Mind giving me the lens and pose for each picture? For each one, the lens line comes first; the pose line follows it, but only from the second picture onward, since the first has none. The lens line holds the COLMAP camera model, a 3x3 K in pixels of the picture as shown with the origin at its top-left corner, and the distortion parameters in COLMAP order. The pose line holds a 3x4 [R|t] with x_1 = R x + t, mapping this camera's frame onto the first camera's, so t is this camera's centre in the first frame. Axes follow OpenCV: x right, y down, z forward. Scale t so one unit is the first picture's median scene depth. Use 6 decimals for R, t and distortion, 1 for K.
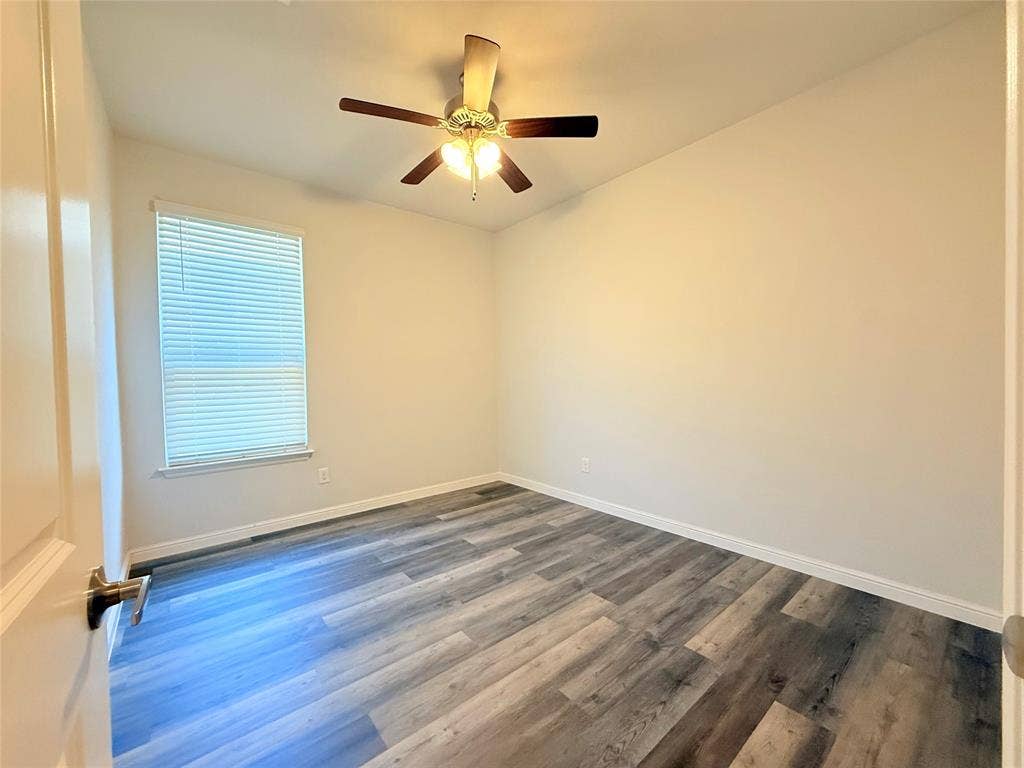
lens RADIAL K [[406.6, 0, 509.5], [0, 406.6, 383.8], [0, 0, 1]] dist [-0.000684, 0.000154]
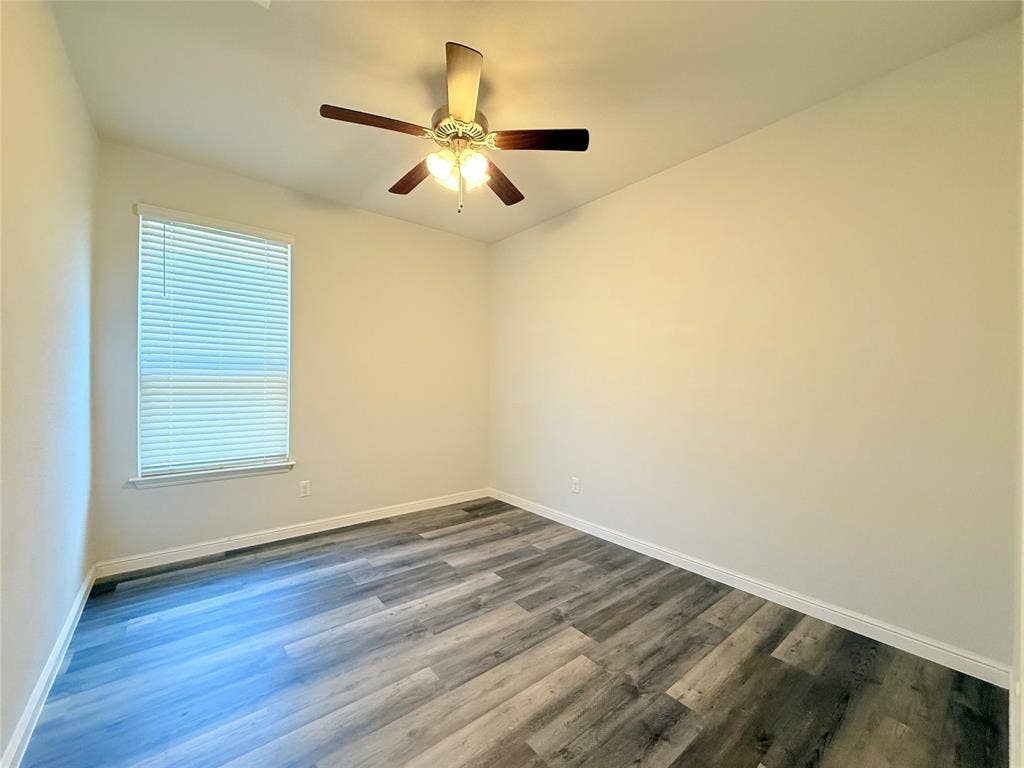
lens RADIAL K [[406.6, 0, 509.5], [0, 406.6, 383.8], [0, 0, 1]] dist [-0.000684, 0.000154]
pose [[0.999619, 0.027136, -0.005111, 0.041865], [-0.027241, 0.999393, -0.021695, -0.023134], [0.004519, 0.021826, 0.999752, 0.037607]]
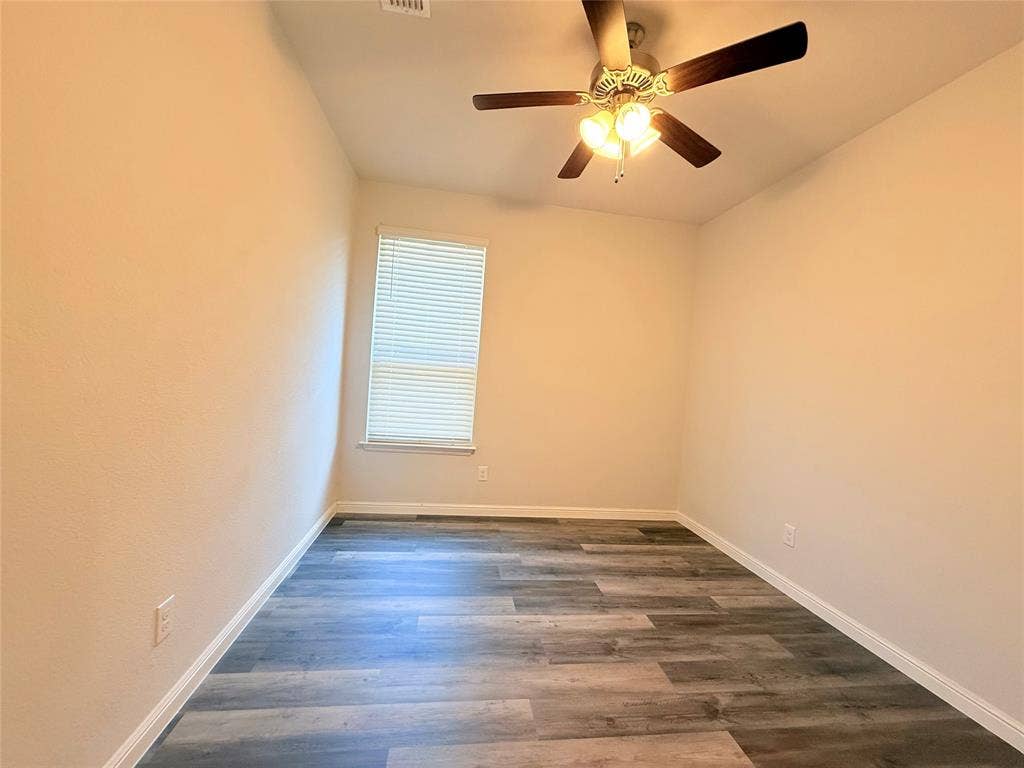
lens RADIAL K [[406.6, 0, 509.5], [0, 406.6, 383.8], [0, 0, 1]] dist [-0.000684, 0.000154]
pose [[0.850657, 0.093782, -0.517288, 0.168489], [-0.102280, 0.994682, 0.012136, -0.032585], [0.515675, 0.042585, 0.855725, 0.183461]]
